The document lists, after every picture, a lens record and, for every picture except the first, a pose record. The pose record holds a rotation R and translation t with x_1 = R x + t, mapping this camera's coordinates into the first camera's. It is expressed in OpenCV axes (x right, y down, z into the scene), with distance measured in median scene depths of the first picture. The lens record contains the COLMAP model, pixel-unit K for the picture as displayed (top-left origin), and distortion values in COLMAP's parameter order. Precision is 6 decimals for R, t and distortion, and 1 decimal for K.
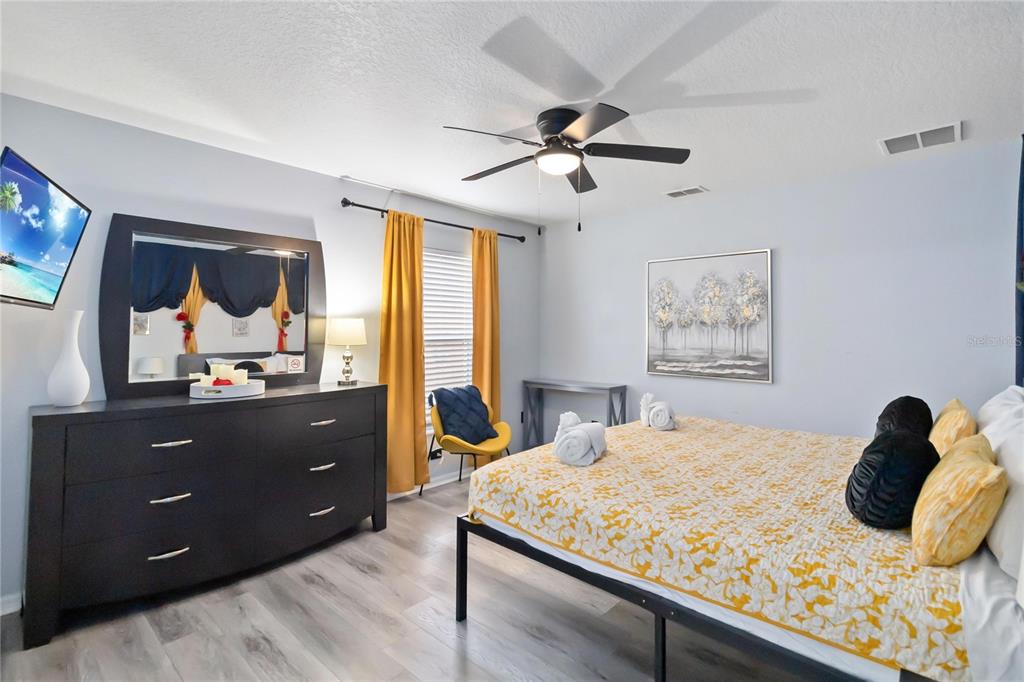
lens RADIAL K [[479.8, 0, 513.3], [0, 479.8, 314.6], [0, 0, 1]] dist [0.001592, 0.000165]
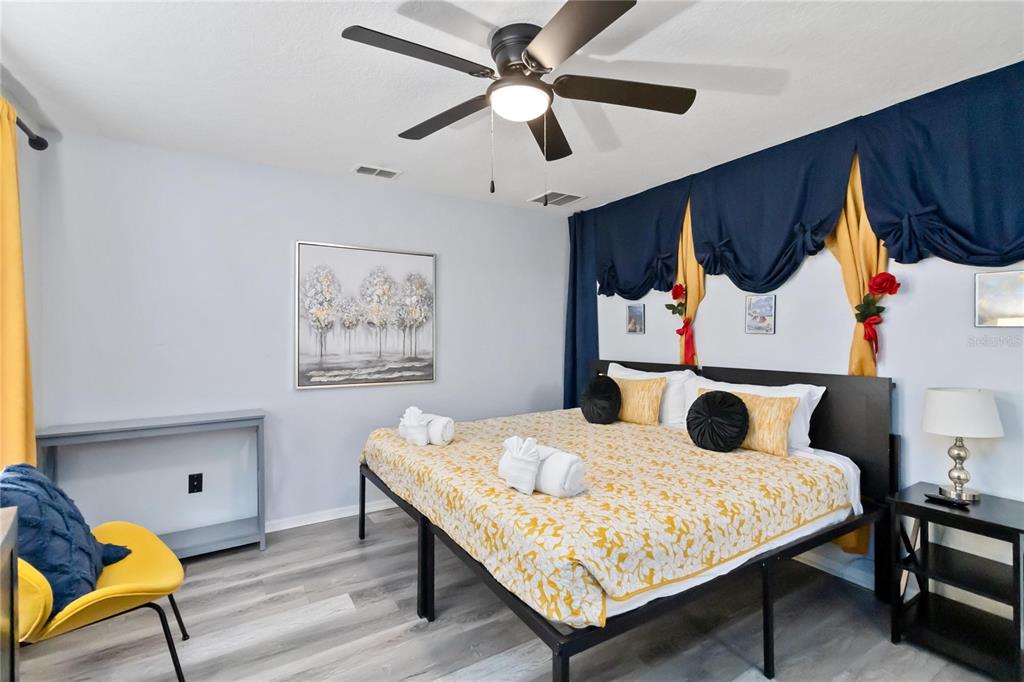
lens RADIAL K [[459.6, 0, 513.6], [0, 459.6, 329.6], [0, 0, 1]] dist [-0.003276, -0.000339]
pose [[0.307827, 0.005000, 0.951429, -0.346133], [-0.025790, 0.999663, 0.003090, 0.019796], [-0.951093, -0.025488, 0.307852, 0.500105]]
